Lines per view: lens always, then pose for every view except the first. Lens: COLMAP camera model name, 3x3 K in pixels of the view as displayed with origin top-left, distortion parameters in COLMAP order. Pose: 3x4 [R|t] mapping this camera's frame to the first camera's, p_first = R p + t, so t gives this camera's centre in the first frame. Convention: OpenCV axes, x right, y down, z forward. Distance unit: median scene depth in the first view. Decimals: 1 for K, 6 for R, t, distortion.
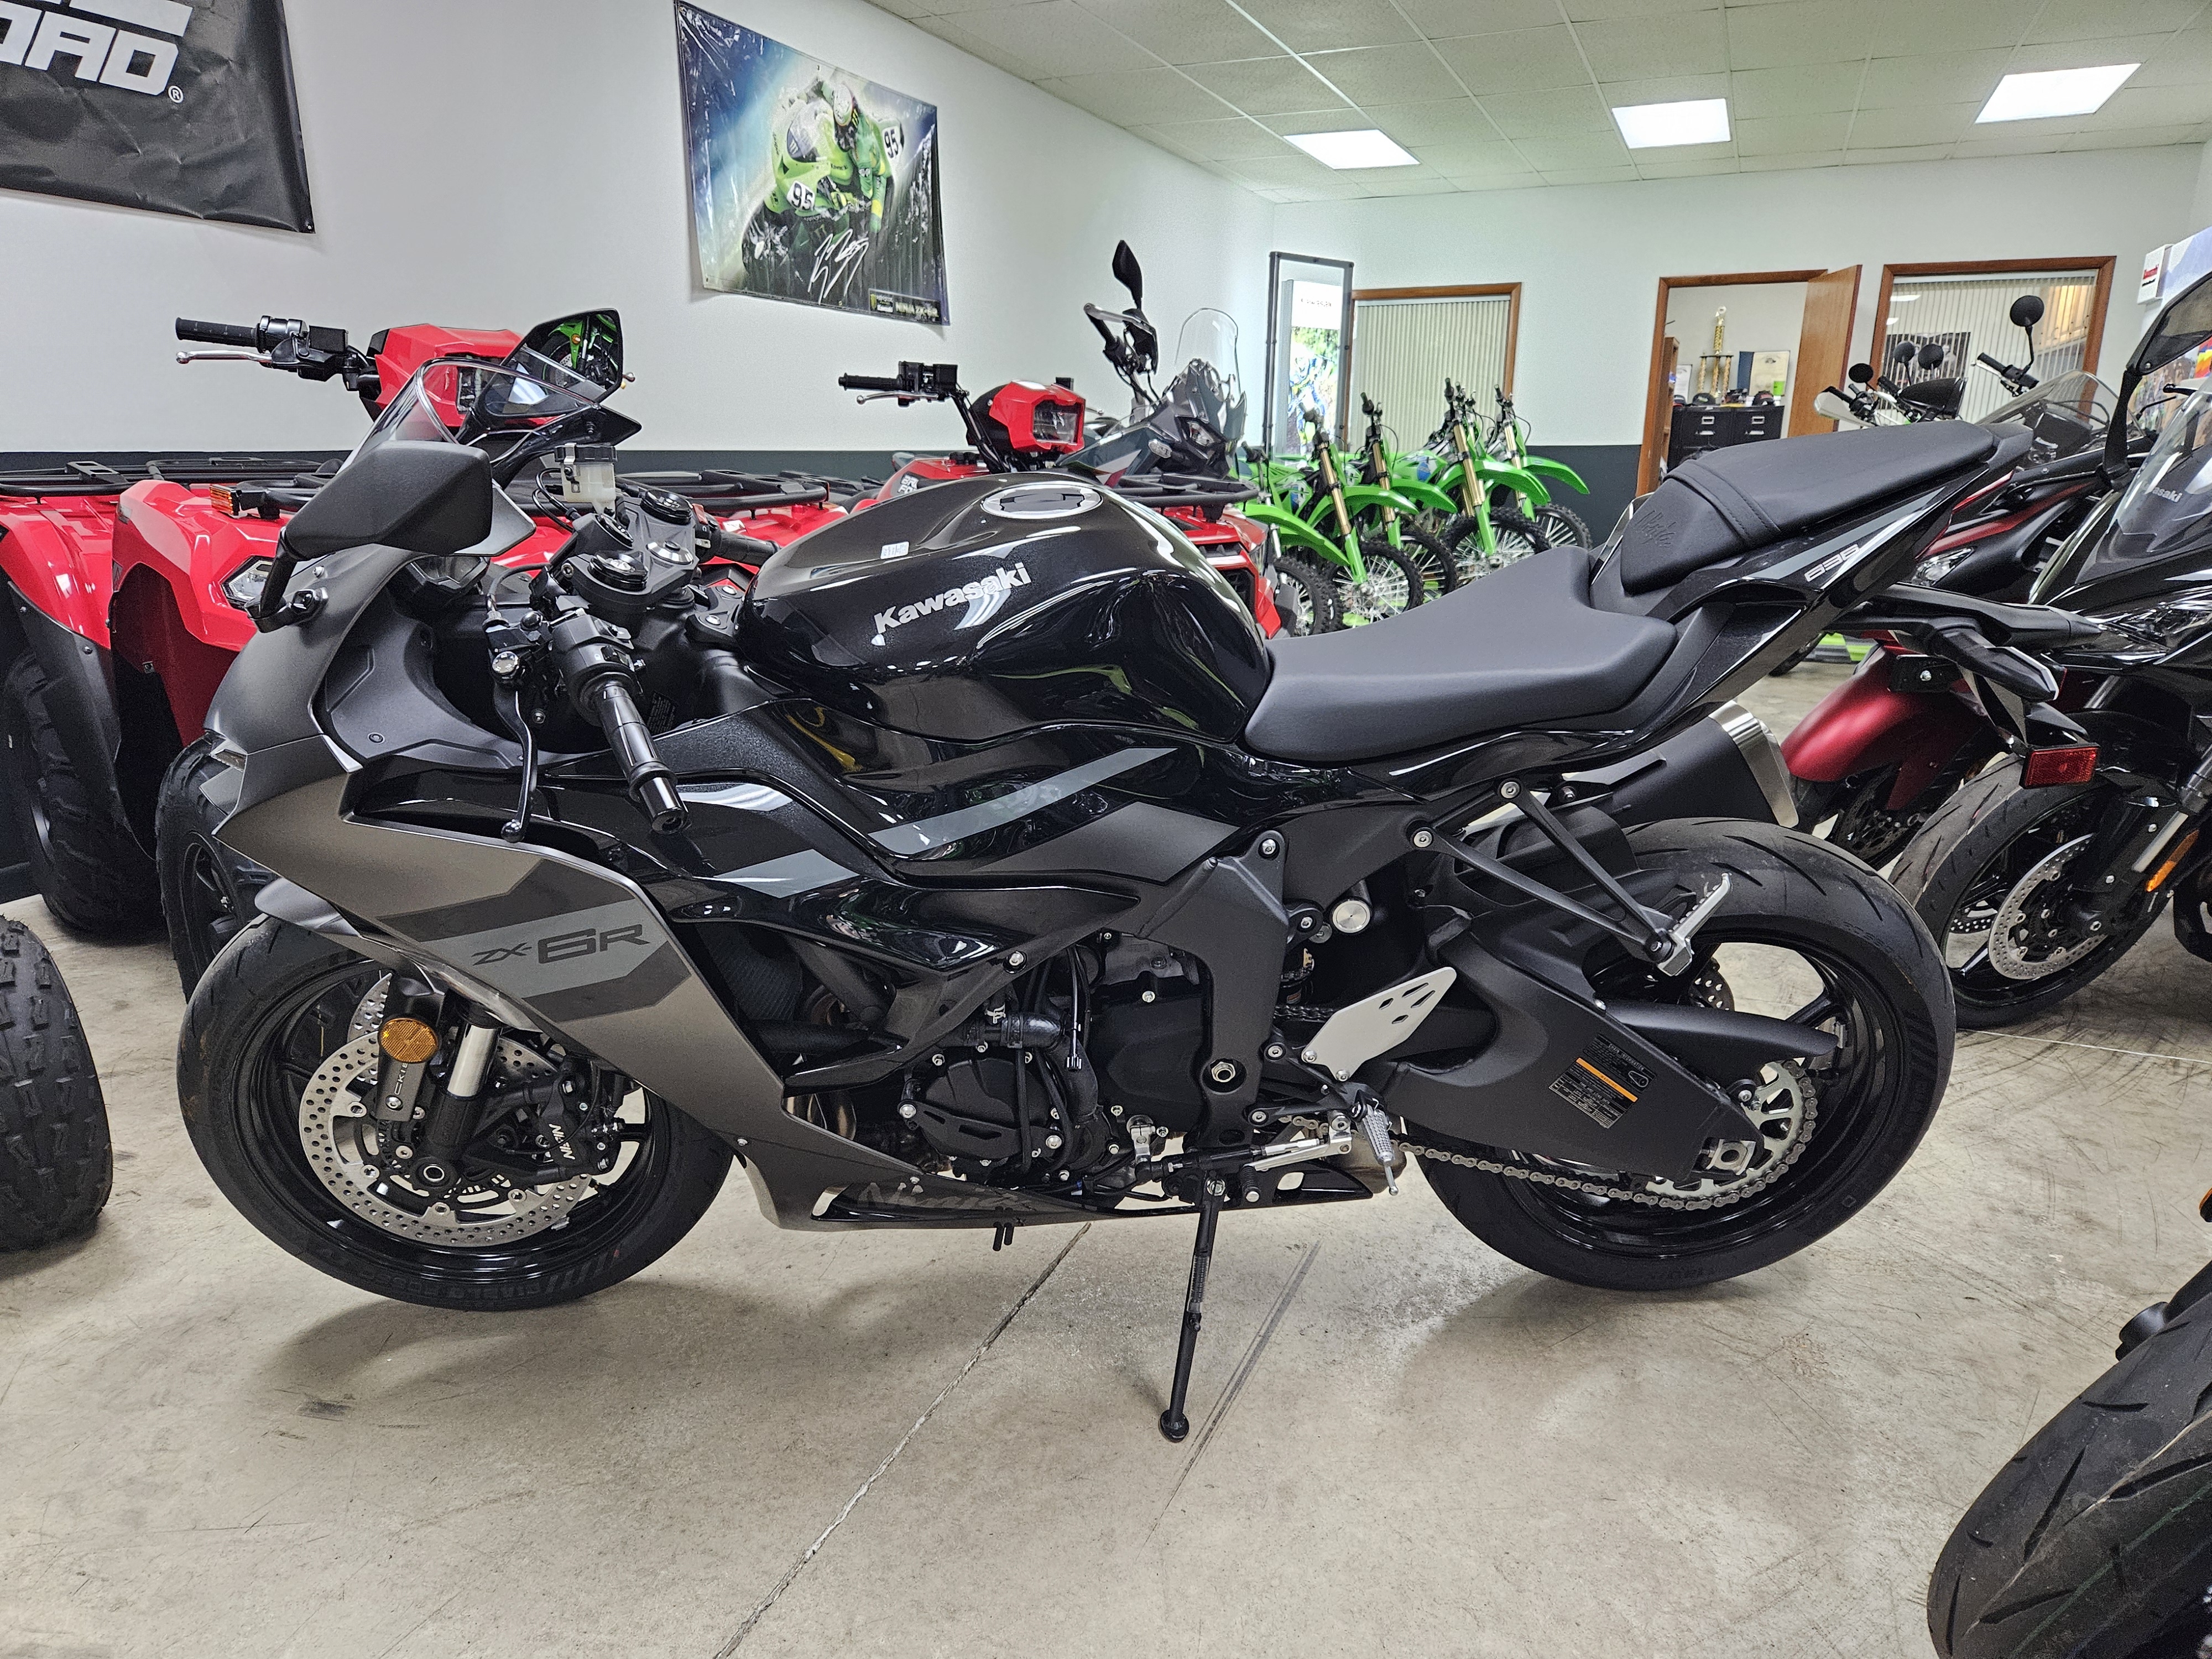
lens RADIAL K [[1624.3, 0, 1110.0], [0, 1624.3, 828.7], [0, 0, 1]] dist [0.093779, -0.093519]
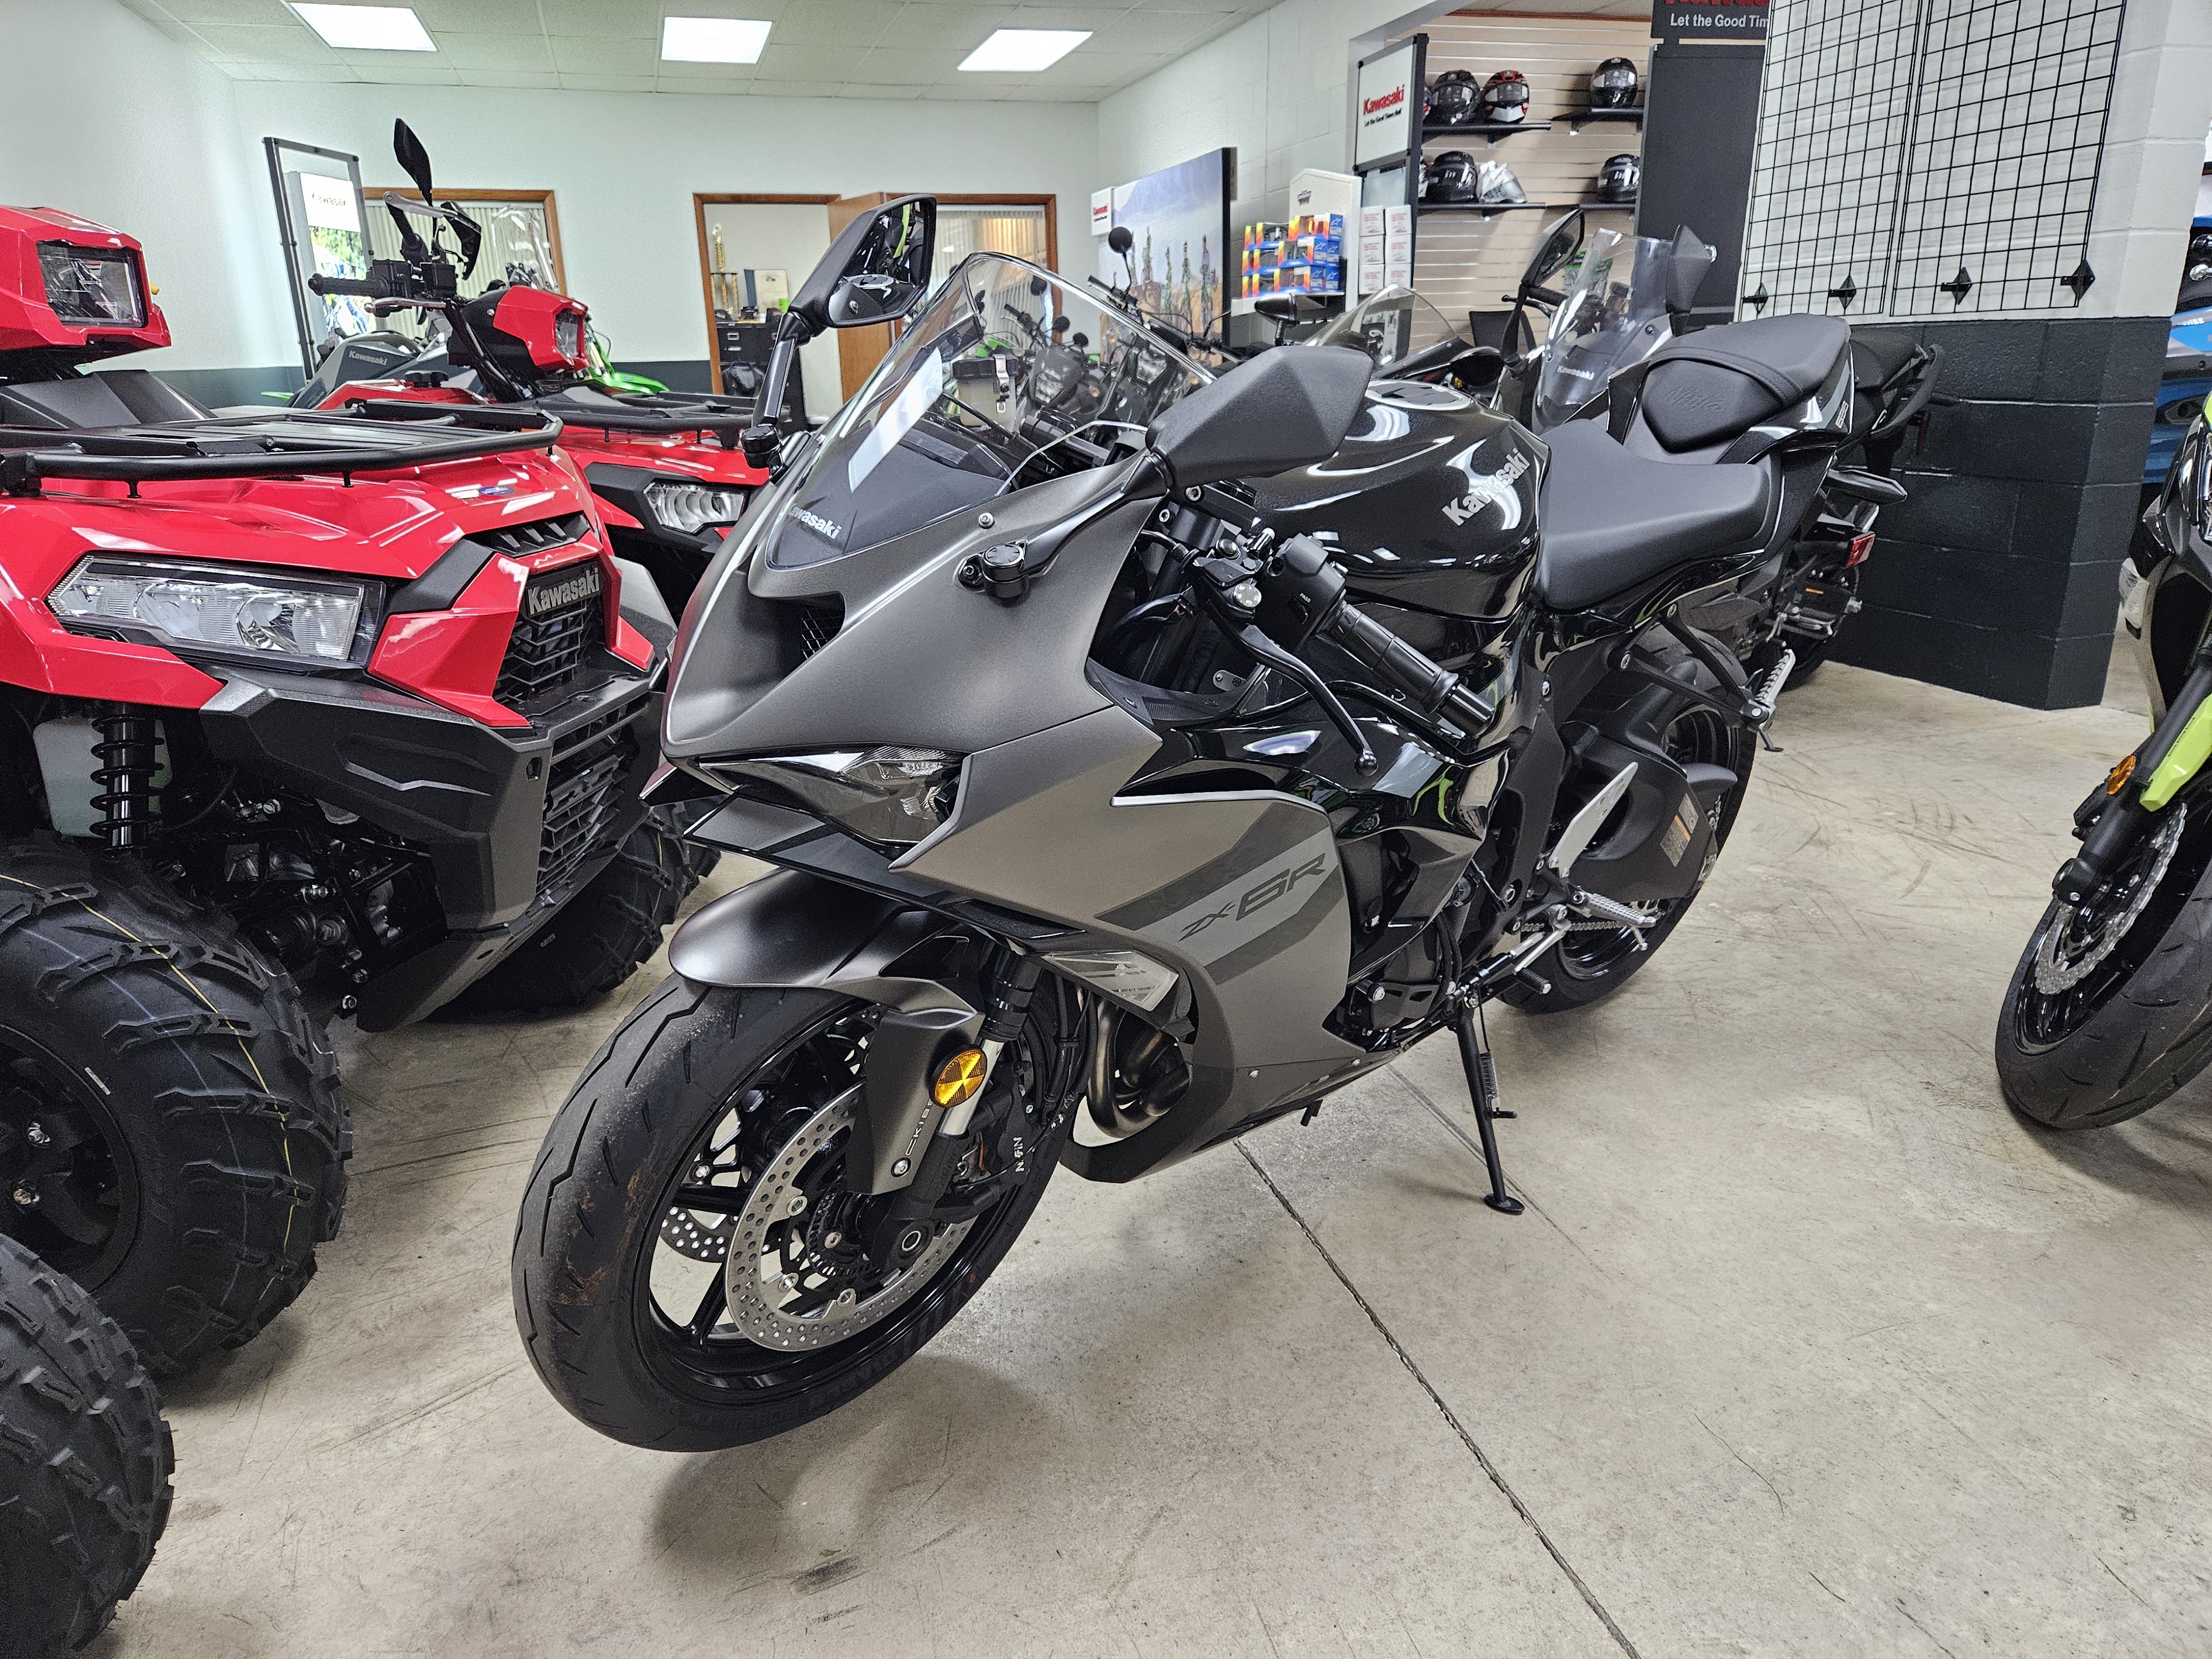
lens RADIAL K [[1624.3, 0, 1110.0], [0, 1624.3, 828.7], [0, 0, 1]] dist [0.093779, -0.093519]
pose [[0.734122, -0.211879, 0.645114, -0.243684], [0.182573, 0.976676, 0.113013, -0.021440], [-0.654012, 0.034815, 0.755682, 0.086011]]
